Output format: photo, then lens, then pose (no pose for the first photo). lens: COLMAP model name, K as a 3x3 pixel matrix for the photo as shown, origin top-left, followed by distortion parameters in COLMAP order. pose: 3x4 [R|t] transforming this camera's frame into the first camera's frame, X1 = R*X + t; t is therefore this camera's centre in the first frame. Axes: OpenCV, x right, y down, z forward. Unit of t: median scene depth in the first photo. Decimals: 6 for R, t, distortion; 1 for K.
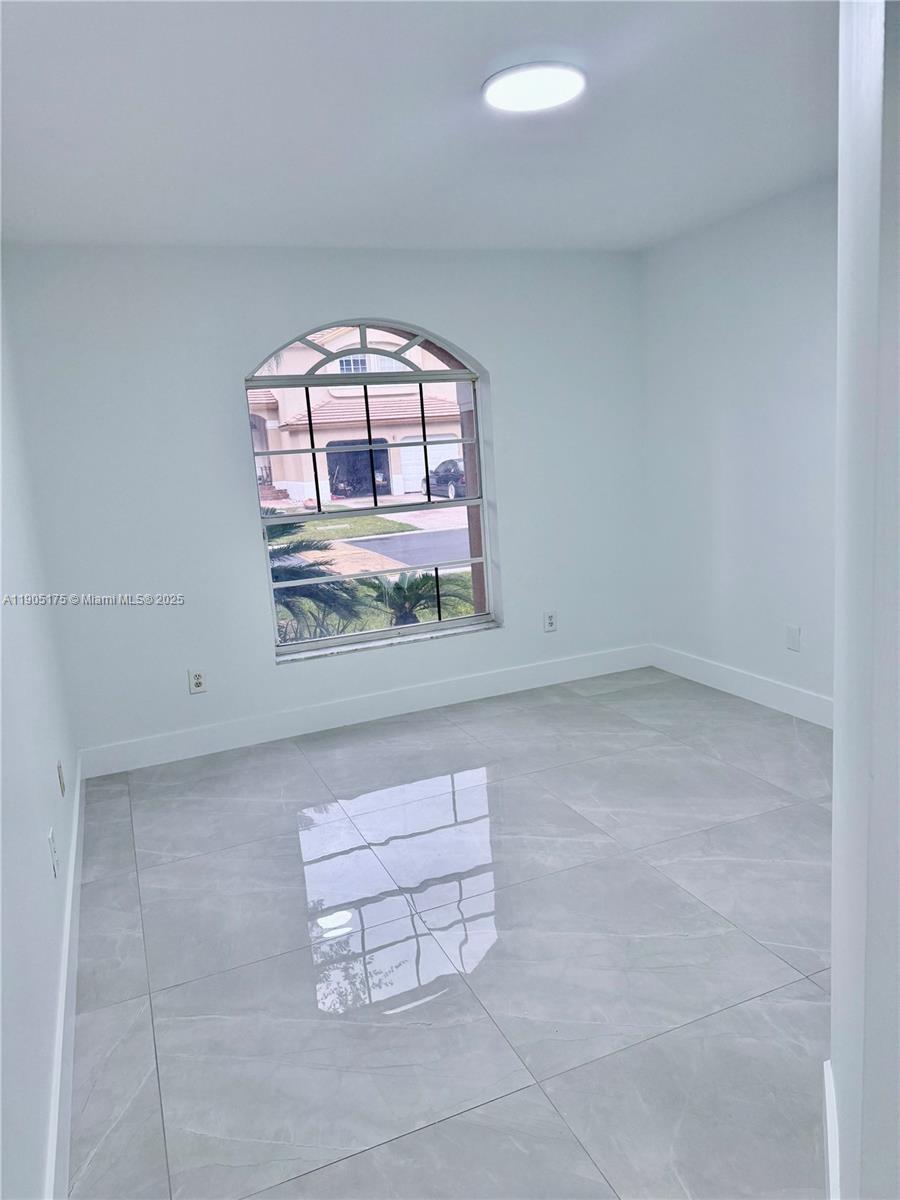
lens RADIAL K [[838.4, 0, 453.8], [0, 838.4, 598.2], [0, 0, 1]] dist [0.130543, -0.192512]
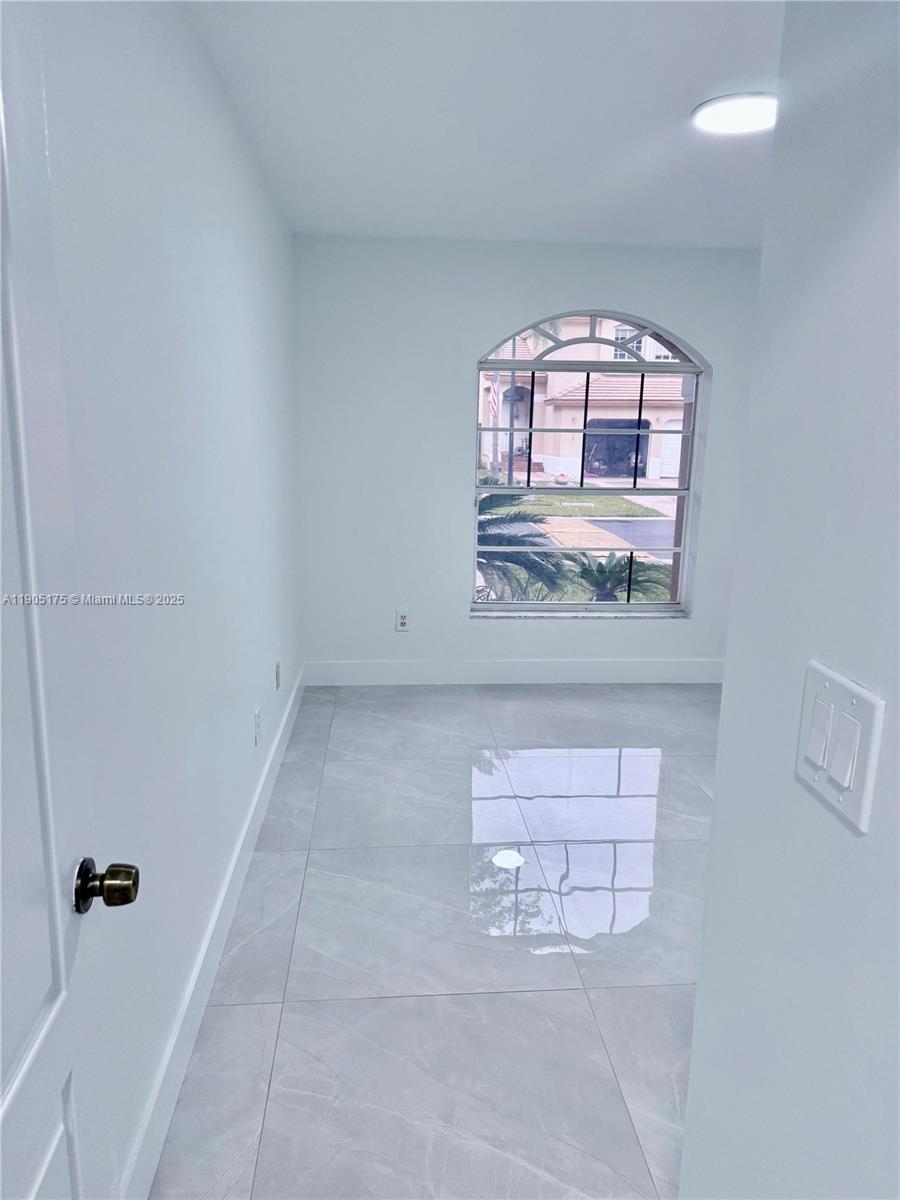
lens RADIAL K [[847.2, 0, 455.9], [0, 847.2, 604.8], [0, 0, 1]] dist [0.141169, -0.205824]
pose [[0.946367, 0.150305, -0.286002, 0.085039], [-0.140676, 0.988579, 0.054046, 0.002212], [0.290859, -0.010914, 0.956704, -0.079883]]
